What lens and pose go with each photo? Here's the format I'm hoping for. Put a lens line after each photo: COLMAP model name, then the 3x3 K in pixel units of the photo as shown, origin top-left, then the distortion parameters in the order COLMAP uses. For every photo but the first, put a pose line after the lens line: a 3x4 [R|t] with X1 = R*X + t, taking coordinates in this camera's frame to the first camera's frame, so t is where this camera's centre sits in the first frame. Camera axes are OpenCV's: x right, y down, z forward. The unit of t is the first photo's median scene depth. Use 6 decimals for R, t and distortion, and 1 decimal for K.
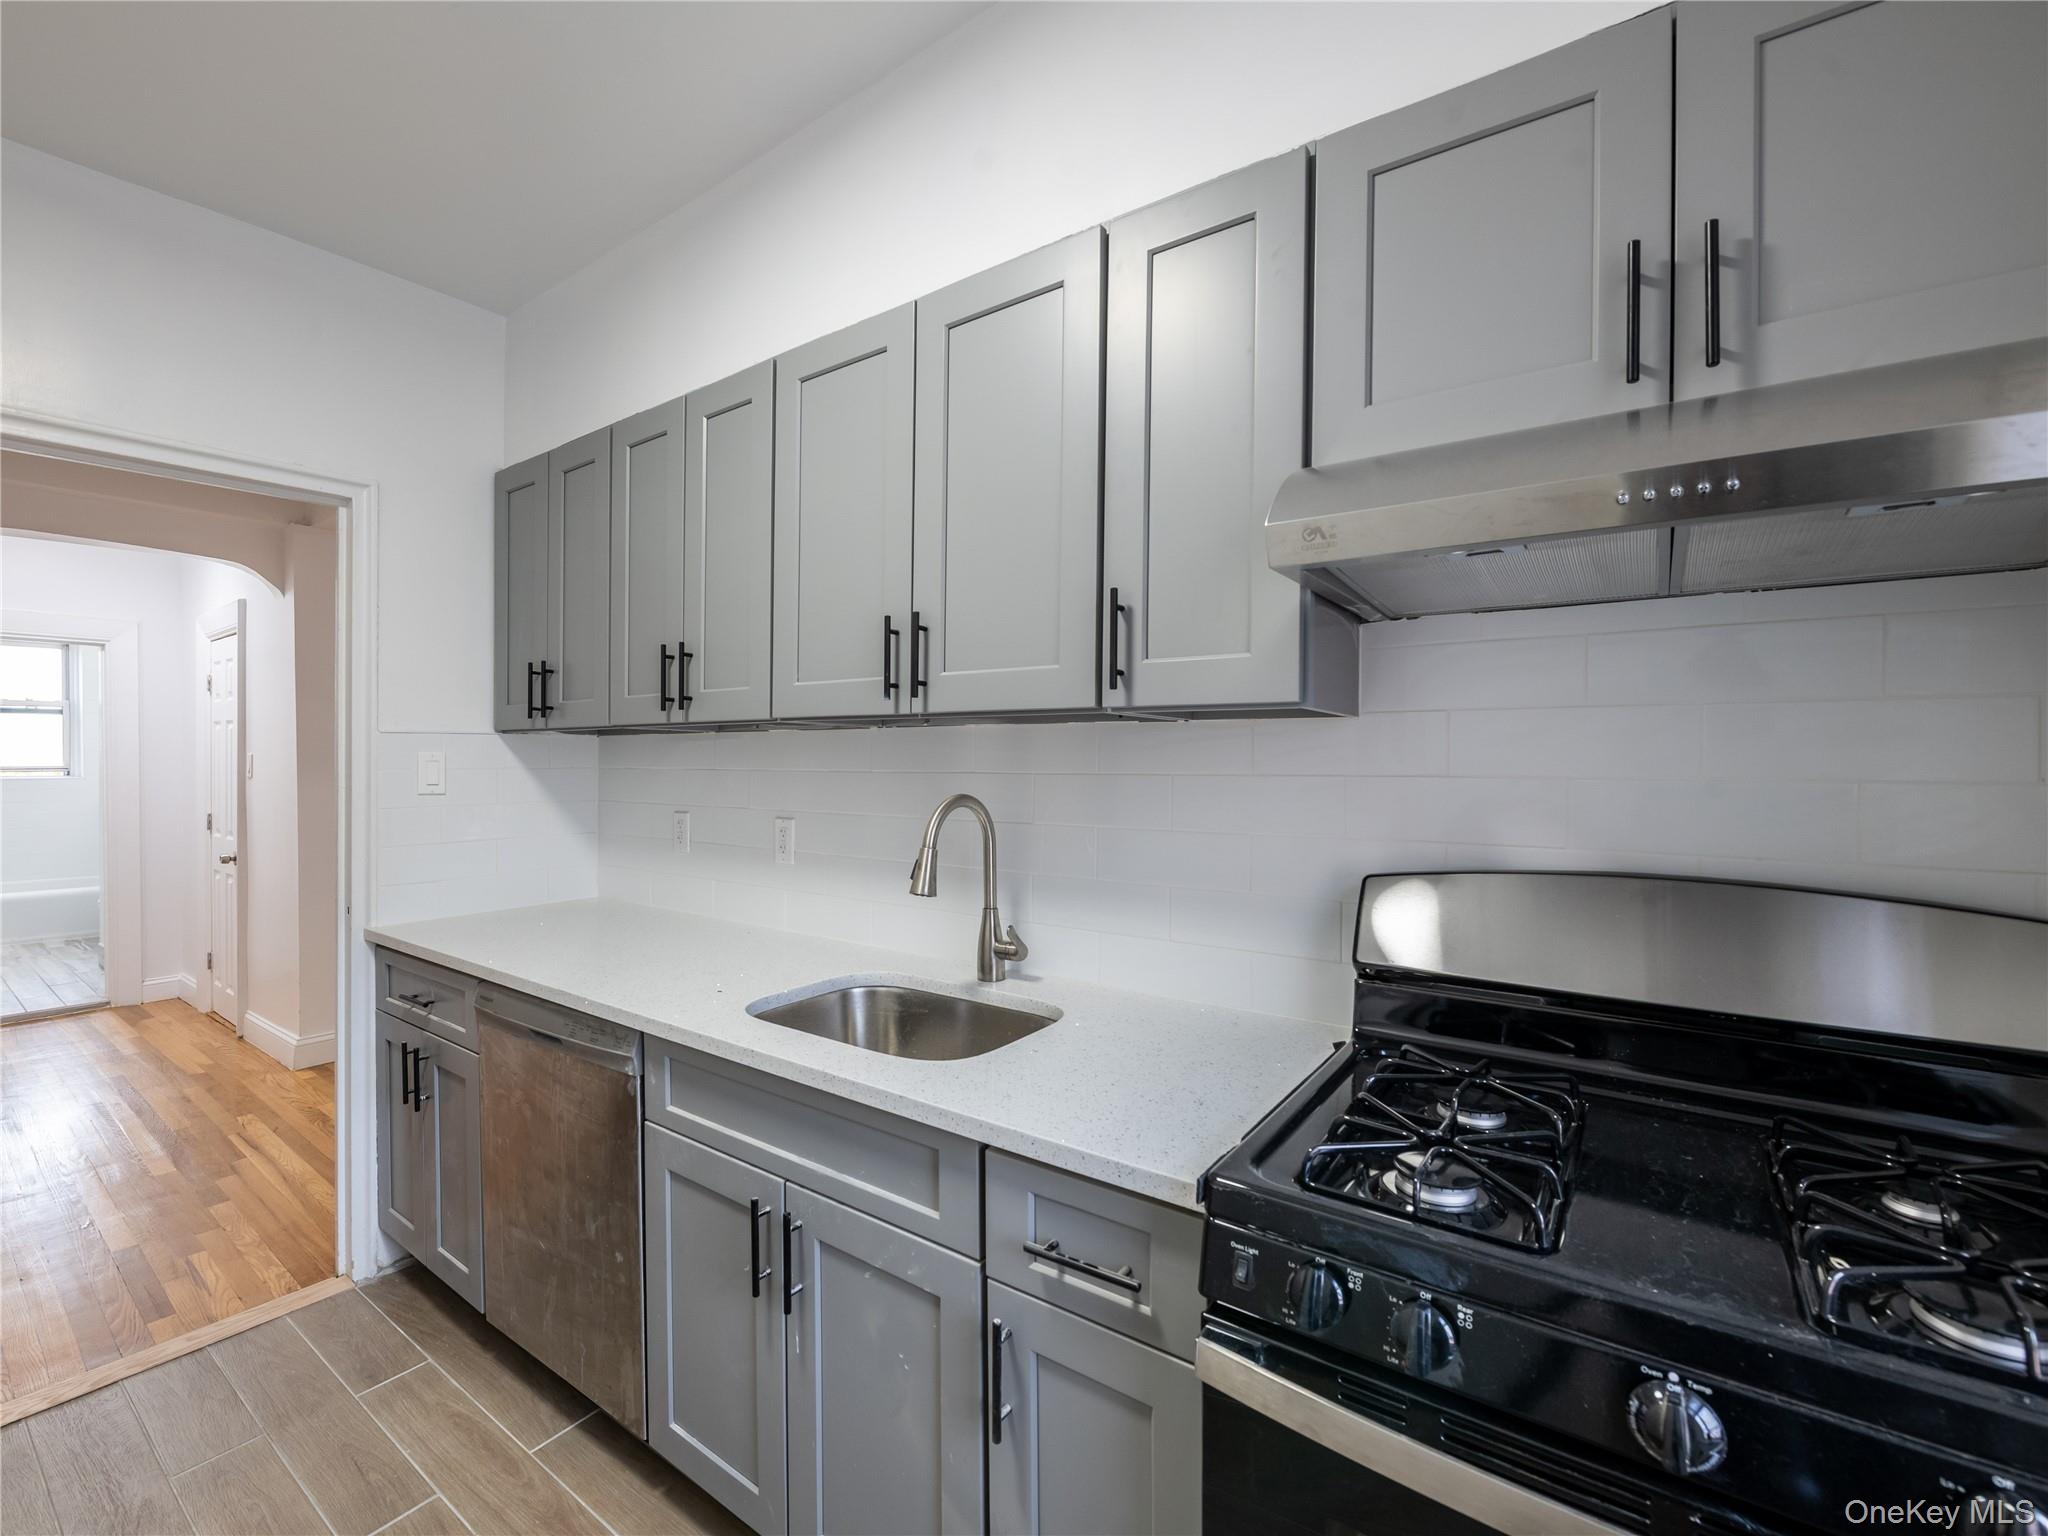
lens RADIAL K [[904.7, 0, 946.9], [0, 904.7, 767.0], [0, 0, 1]] dist [0.000891, -0.004526]
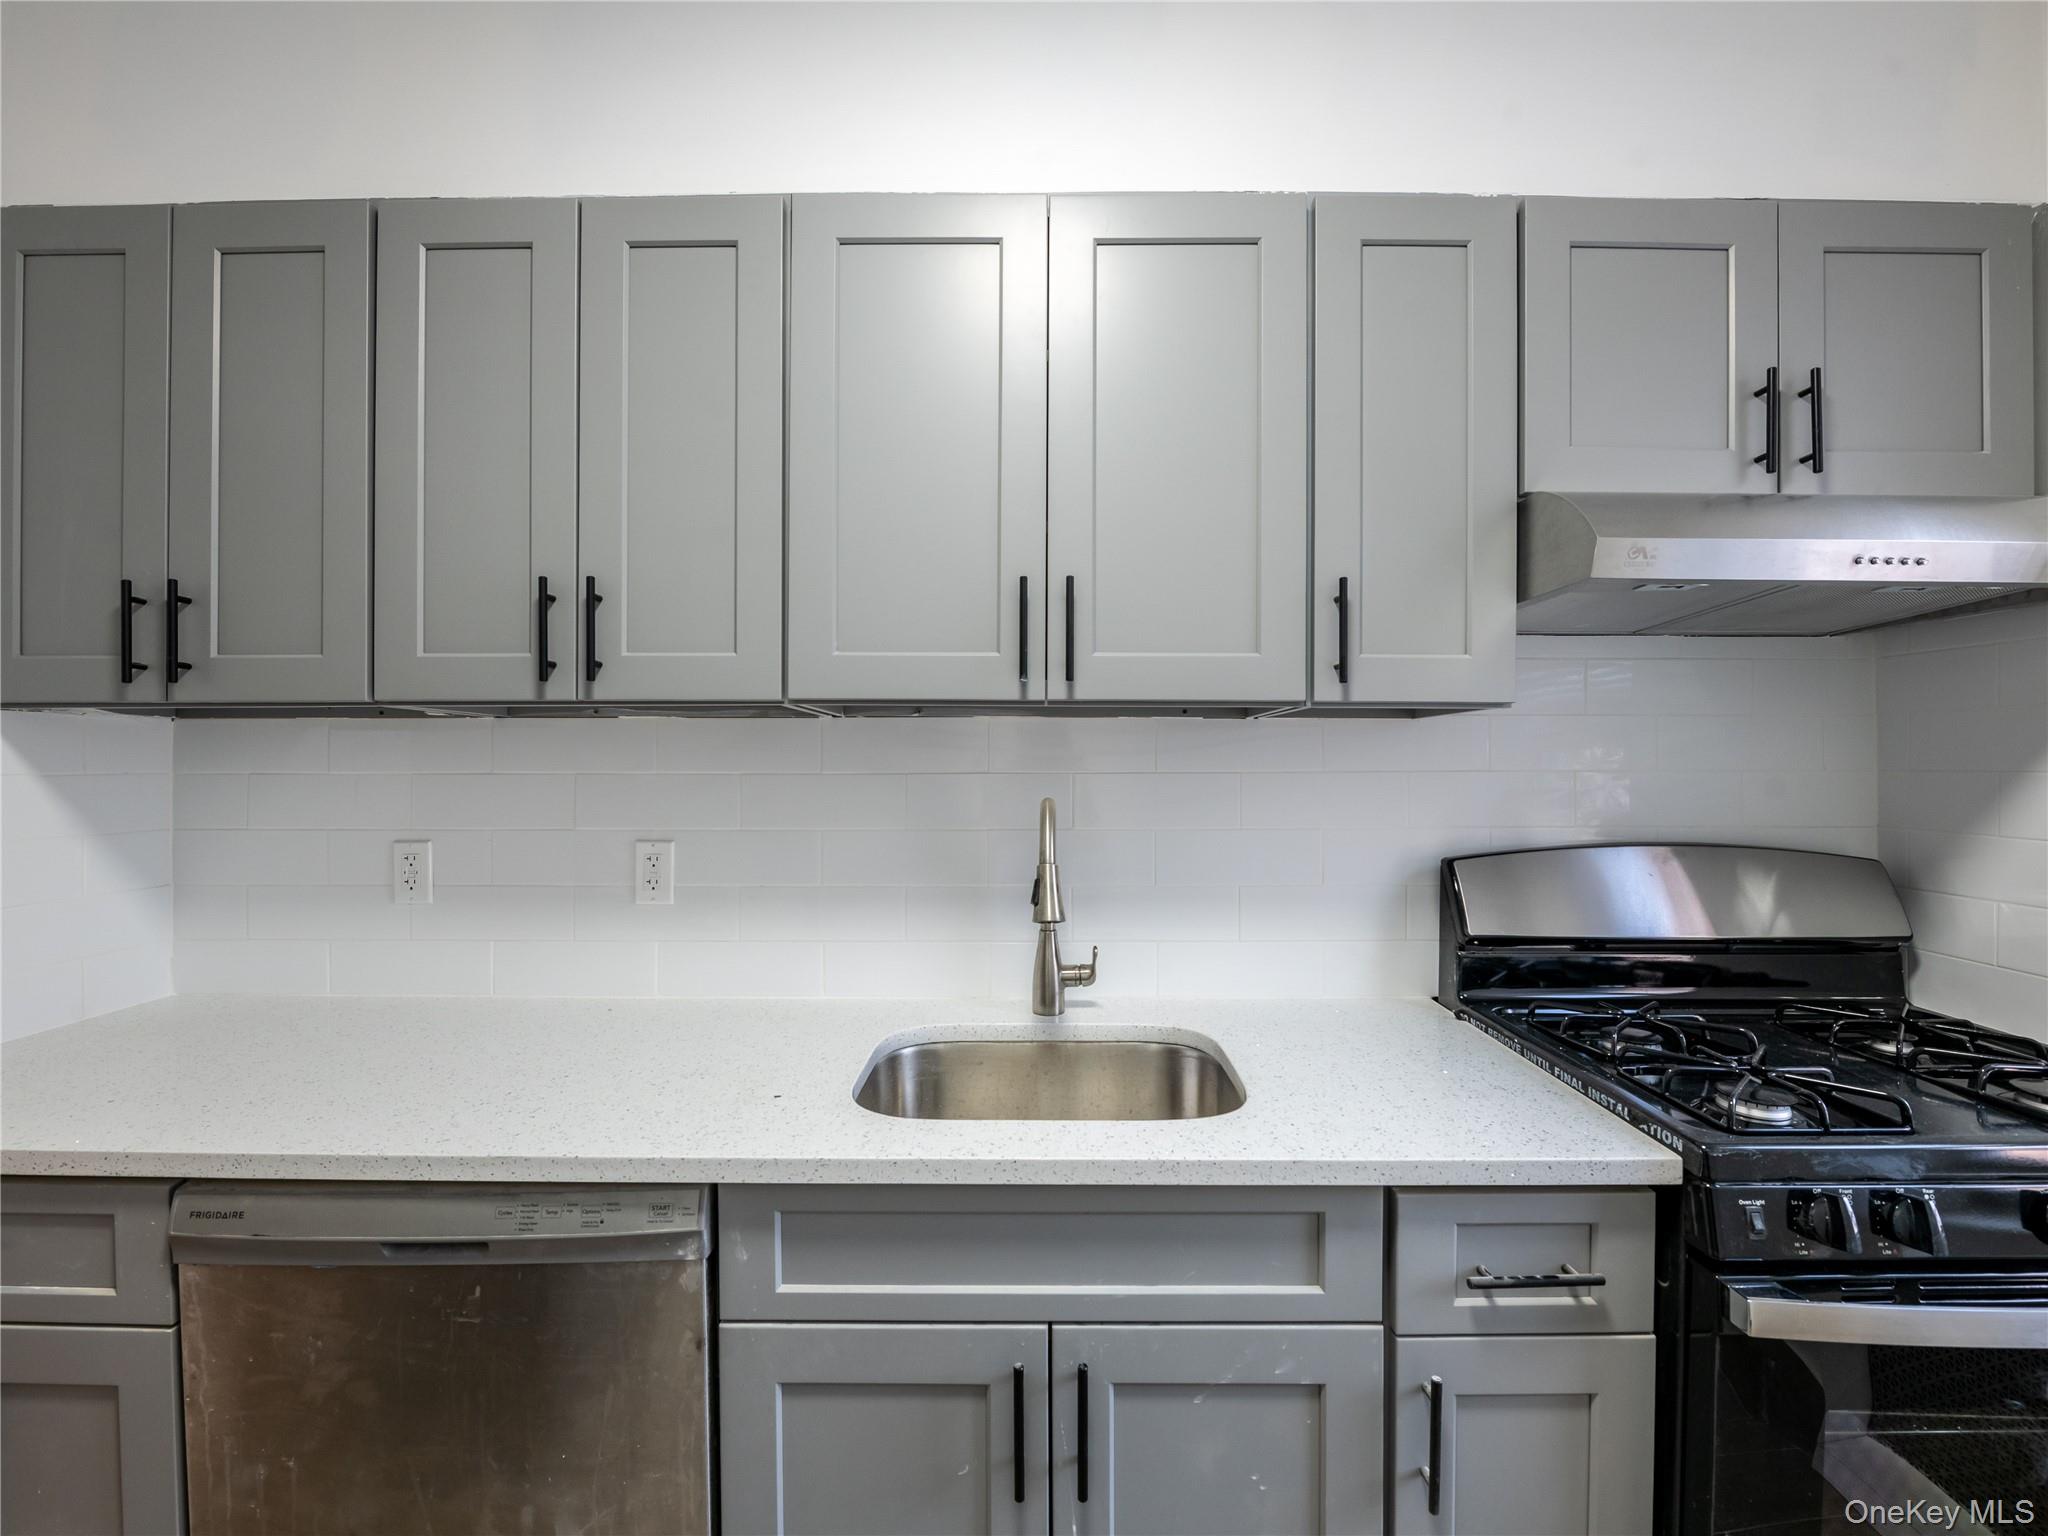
lens RADIAL K [[904.7, 0, 1022.8], [0, 904.7, 770.0], [0, 0, 1]] dist [0.000891, -0.004526]
pose [[0.790684, -0.006619, 0.612188, -0.566489], [0.007527, 0.999971, 0.001090, 0.002552], [-0.612178, 0.003746, 0.790711, 0.374932]]
